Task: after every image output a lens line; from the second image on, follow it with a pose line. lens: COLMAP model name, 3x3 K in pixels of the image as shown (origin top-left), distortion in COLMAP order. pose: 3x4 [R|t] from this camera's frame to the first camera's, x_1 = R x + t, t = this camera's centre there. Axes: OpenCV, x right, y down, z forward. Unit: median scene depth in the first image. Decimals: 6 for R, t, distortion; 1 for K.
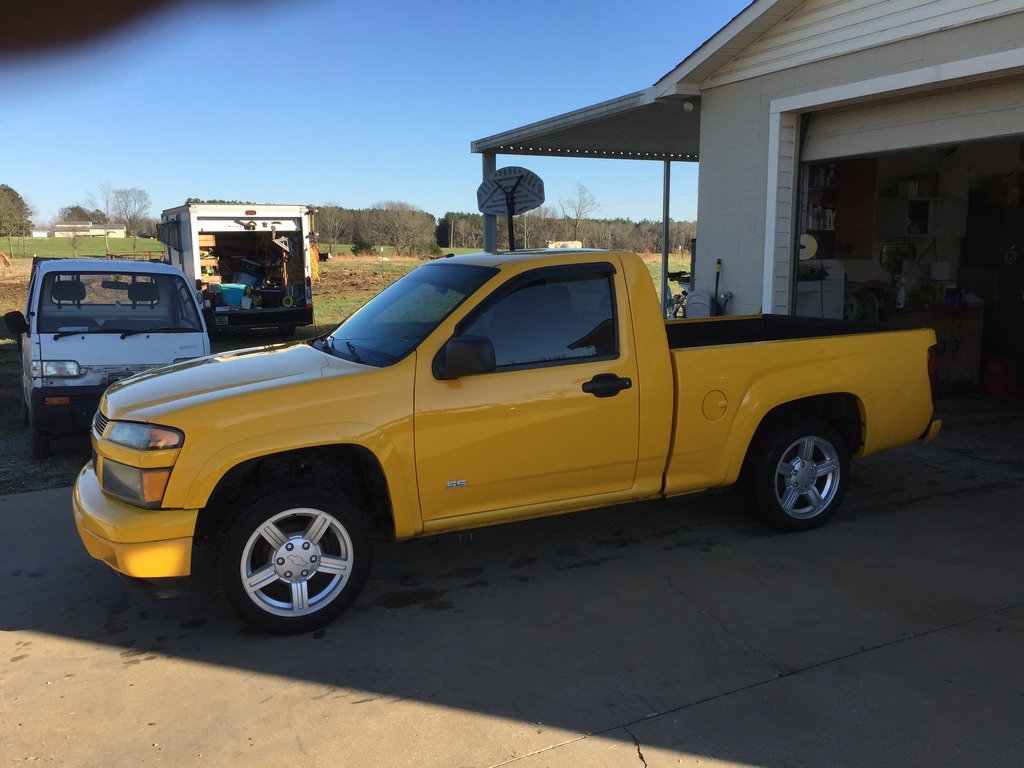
lens RADIAL K [[869.7, 0, 518.1], [0, 869.7, 385.9], [0, 0, 1]] dist [0.075515, -0.095201]
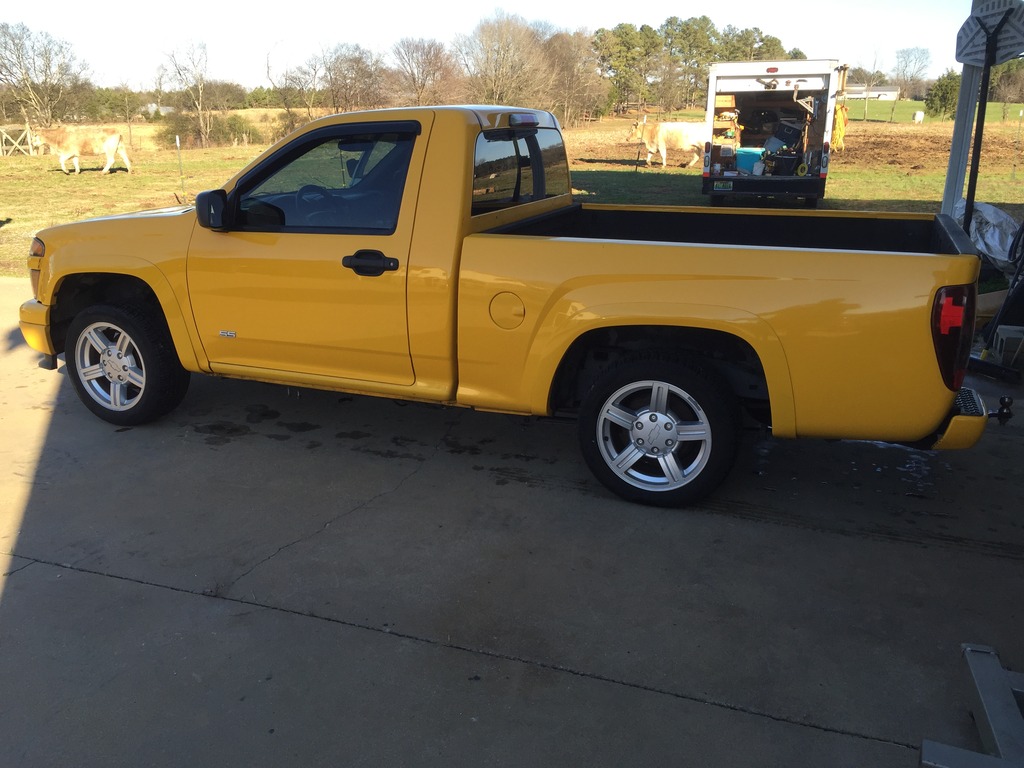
lens RADIAL K [[869.7, 0, 517.7], [0, 869.7, 385.6], [0, 0, 1]] dist [0.075515, -0.095201]
pose [[0.687158, 0.230843, -0.688858, 0.238107], [-0.128096, 0.971819, 0.197885, -0.020988], [0.715126, -0.047739, 0.697364, 0.134029]]
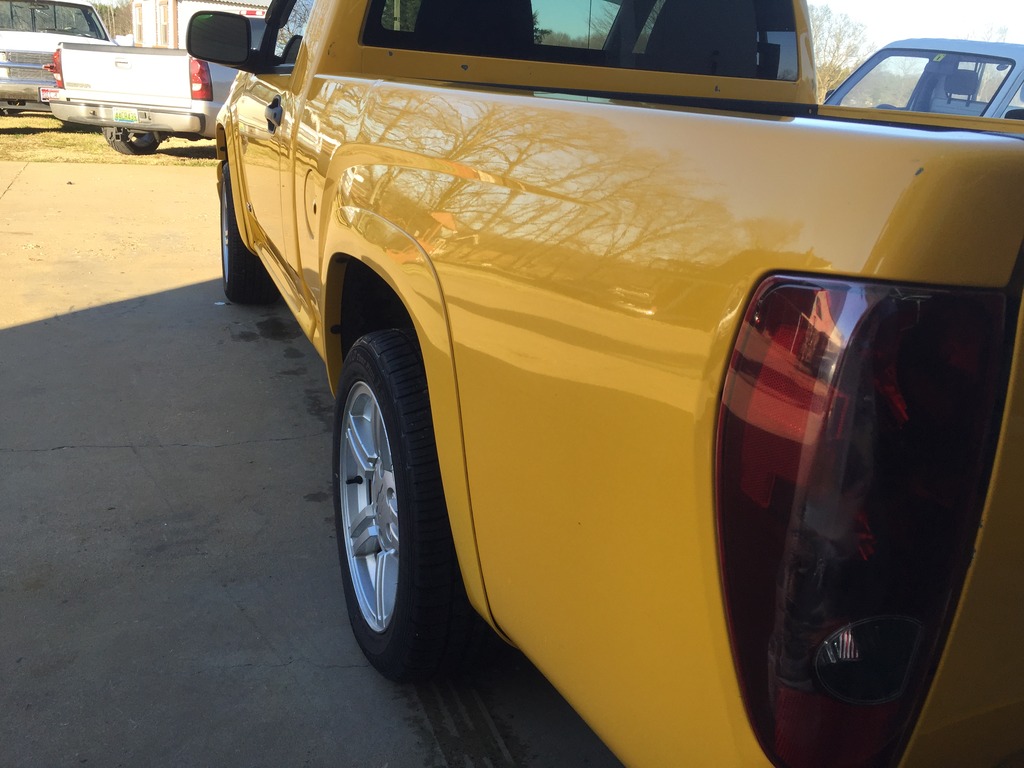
lens RADIAL K [[869.7, 0, 513.3], [0, 869.7, 381.3], [0, 0, 1]] dist [0.075515, -0.095201]
pose [[-0.059854, 0.341968, -0.937803, 0.202991], [-0.227715, 0.910038, 0.346377, -0.023231], [0.971886, 0.234284, 0.023402, 0.332123]]
